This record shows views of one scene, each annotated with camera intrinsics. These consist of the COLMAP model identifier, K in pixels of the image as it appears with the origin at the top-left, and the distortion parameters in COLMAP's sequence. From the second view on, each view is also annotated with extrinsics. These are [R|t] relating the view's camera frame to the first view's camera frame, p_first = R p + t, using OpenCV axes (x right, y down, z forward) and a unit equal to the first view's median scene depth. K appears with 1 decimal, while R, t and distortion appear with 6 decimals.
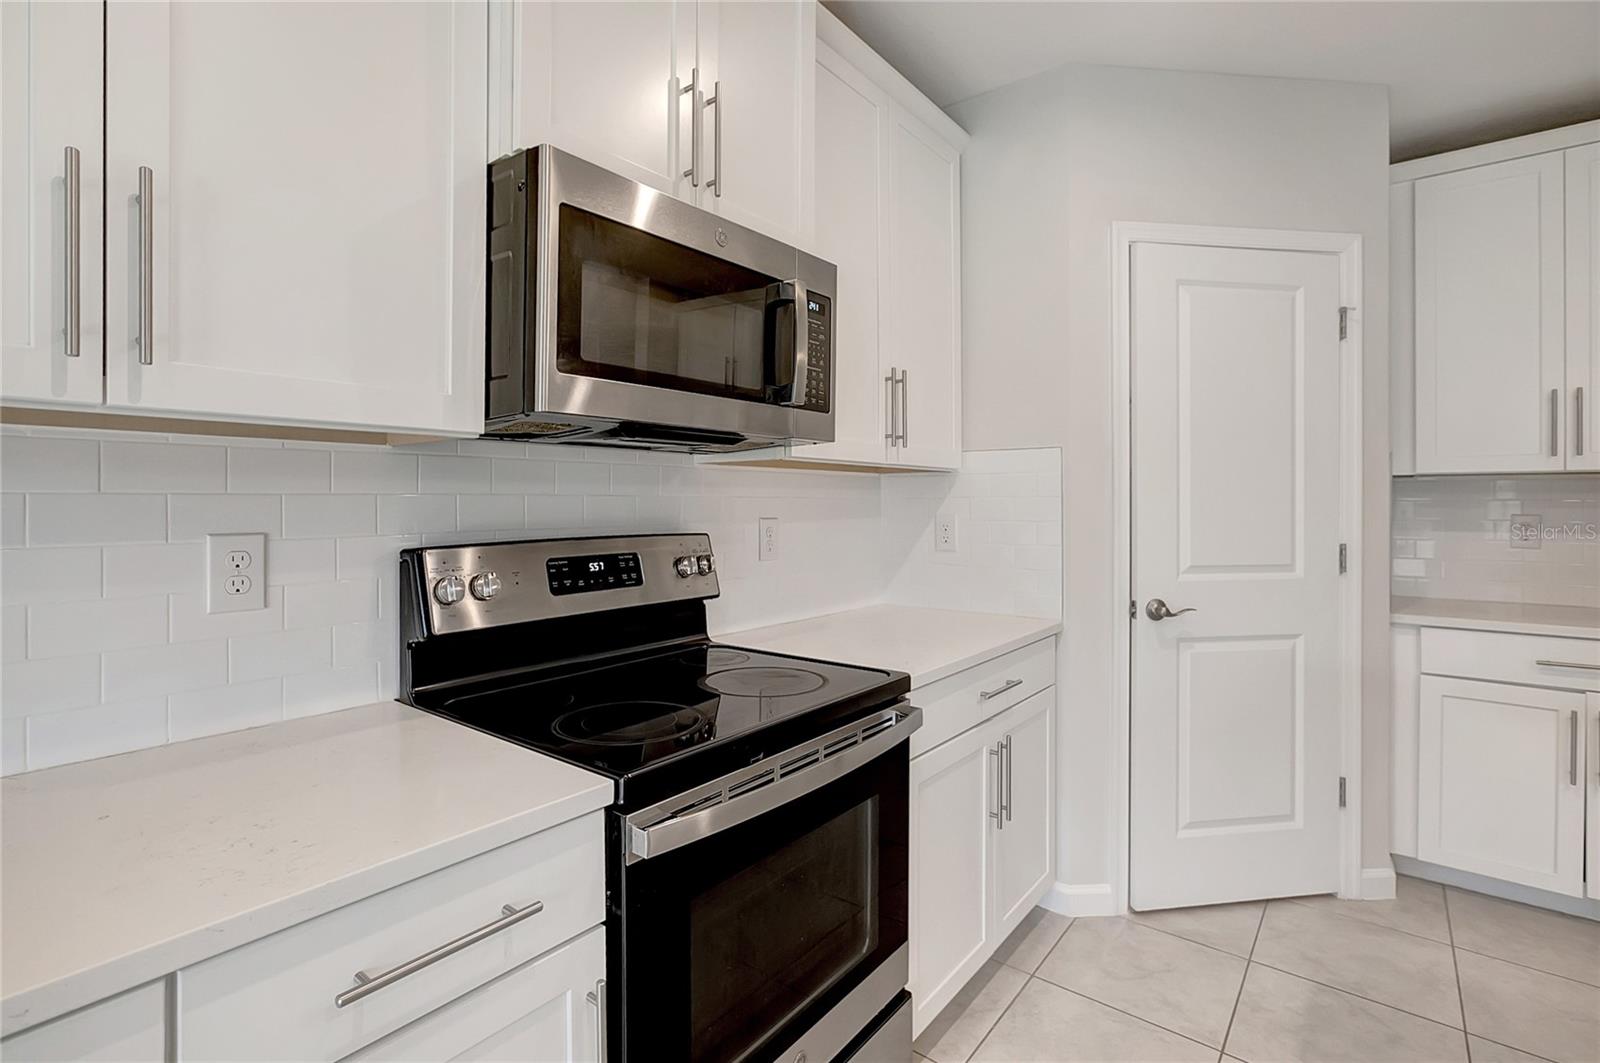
lens RADIAL K [[733.0, 0, 761.5], [0, 733.0, 501.8], [0, 0, 1]] dist [-0.015711, 0.005945]
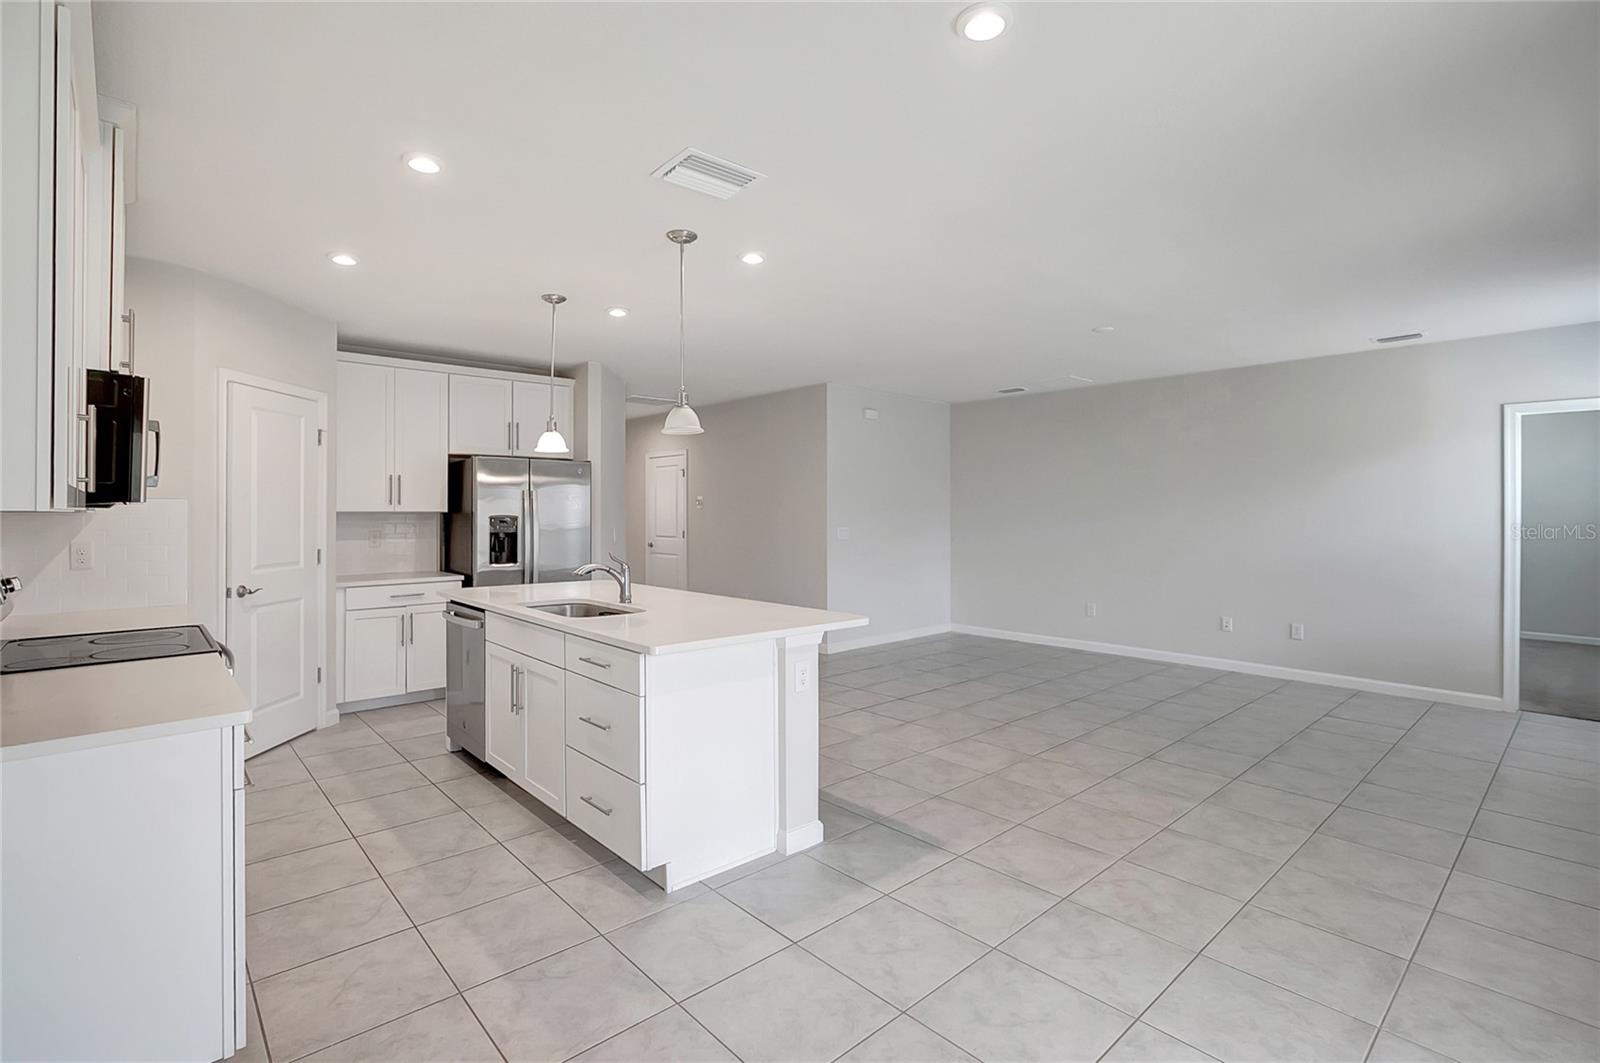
lens RADIAL K [[733.0, 0, 798.4], [0, 733.0, 506.5], [0, 0, 1]] dist [-0.015711, 0.005945]
pose [[0.133577, 0.006181, 0.991019, -1.033228], [0.006876, 0.999951, -0.007164, -0.035694], [-0.991015, 0.007771, 0.133528, -0.578103]]
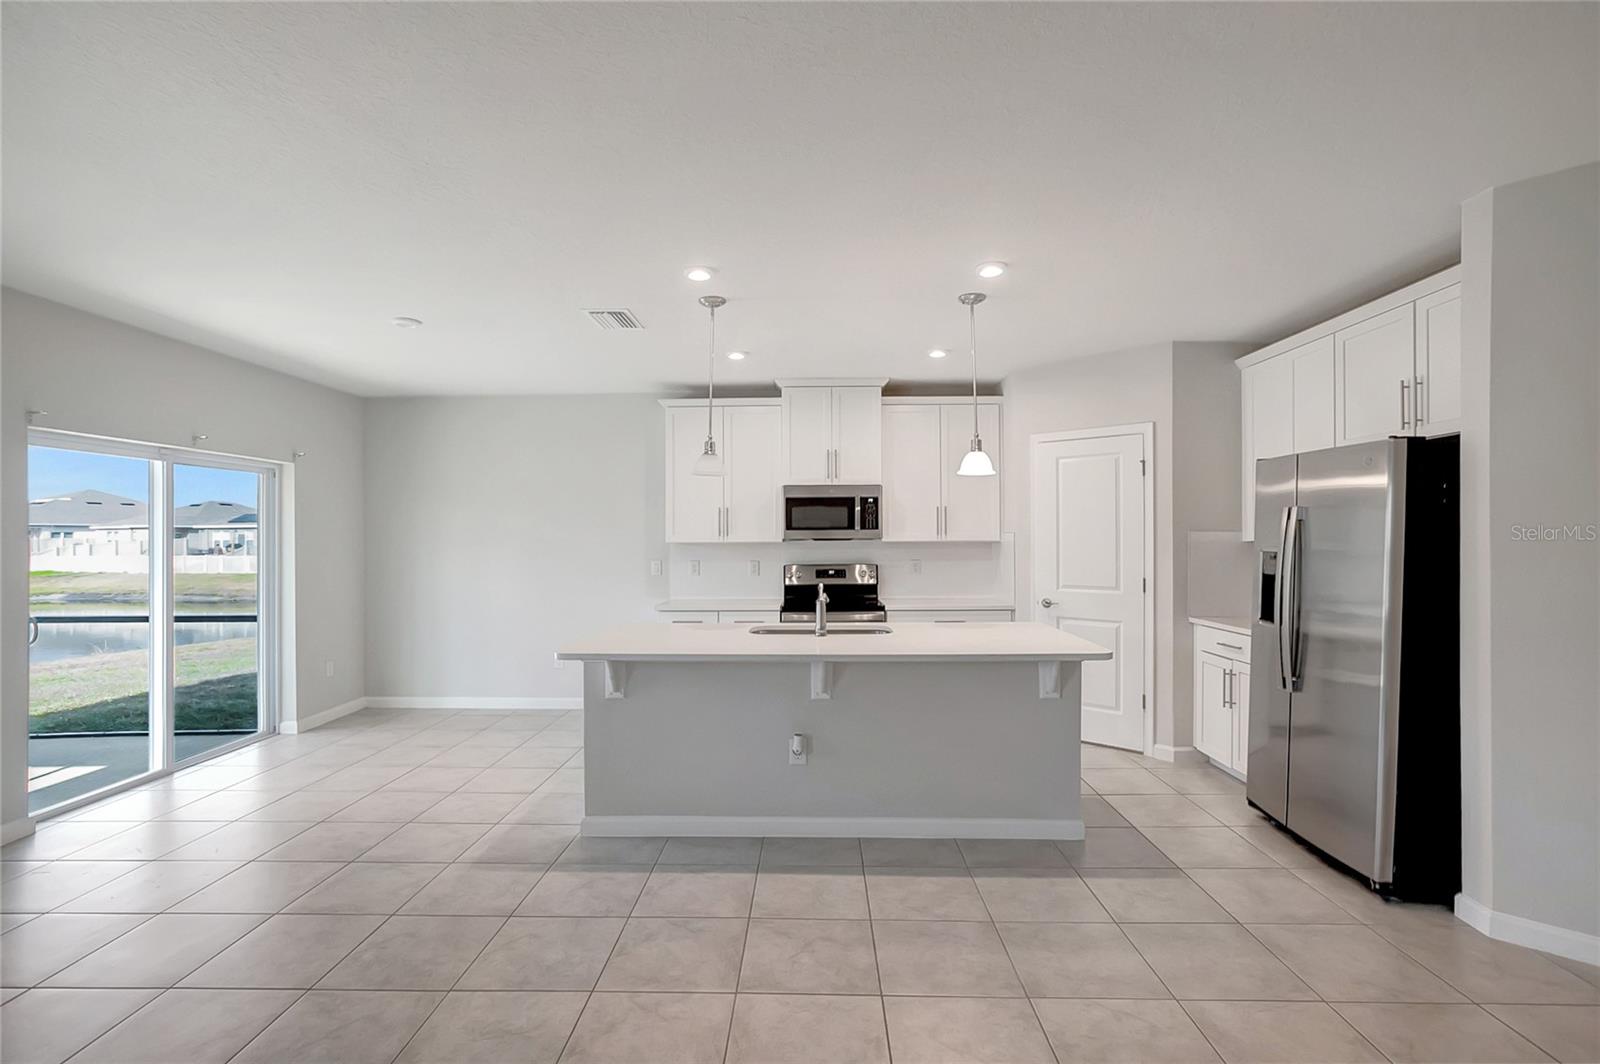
lens RADIAL K [[733.0, 0, 811.7], [0, 733.0, 551.0], [0, 0, 1]] dist [-0.015711, 0.005945]
pose [[0.631917, 0.005704, -0.775015, 1.879850], [0.002088, 0.999957, 0.009062, -0.039227], [0.775033, -0.007345, 0.631878, -1.040527]]
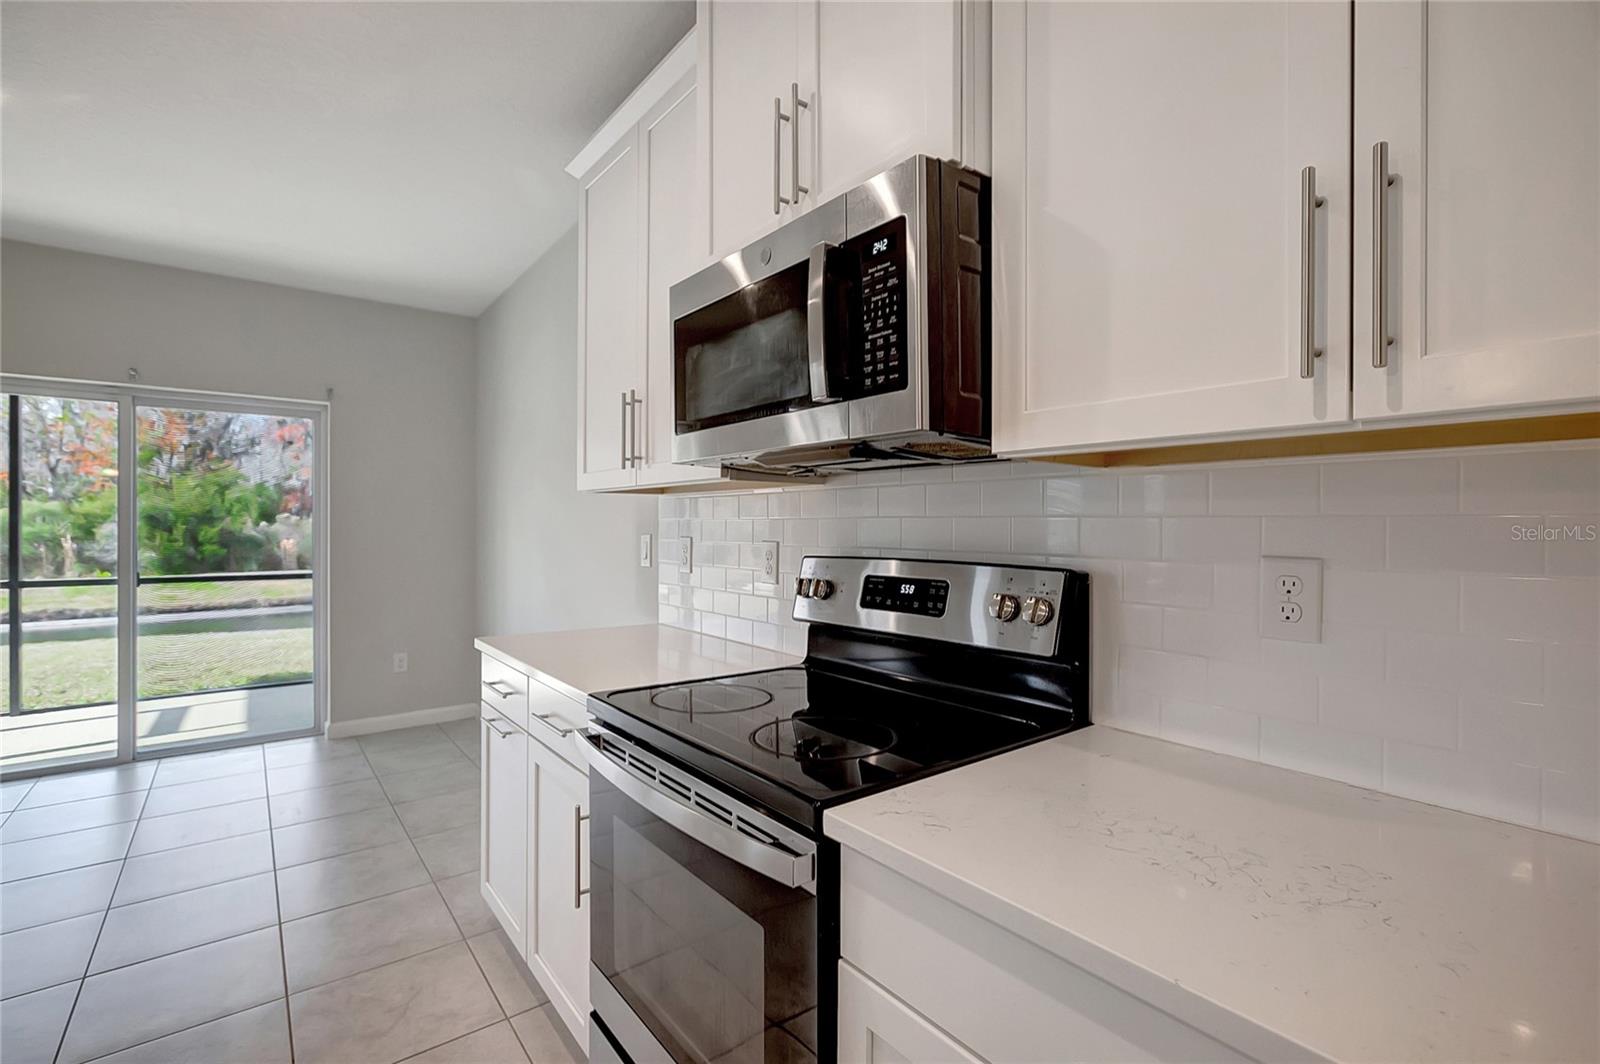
lens RADIAL K [[733.0, 0, 783.2], [0, 733.0, 528.1], [0, 0, 1]] dist [-0.015711, 0.005945]
pose [[-0.233763, 0.003486, -0.972287, 0.553230], [-0.007294, 0.999959, 0.005339, 0.001575], [0.972266, 0.008340, -0.233728, 0.762401]]
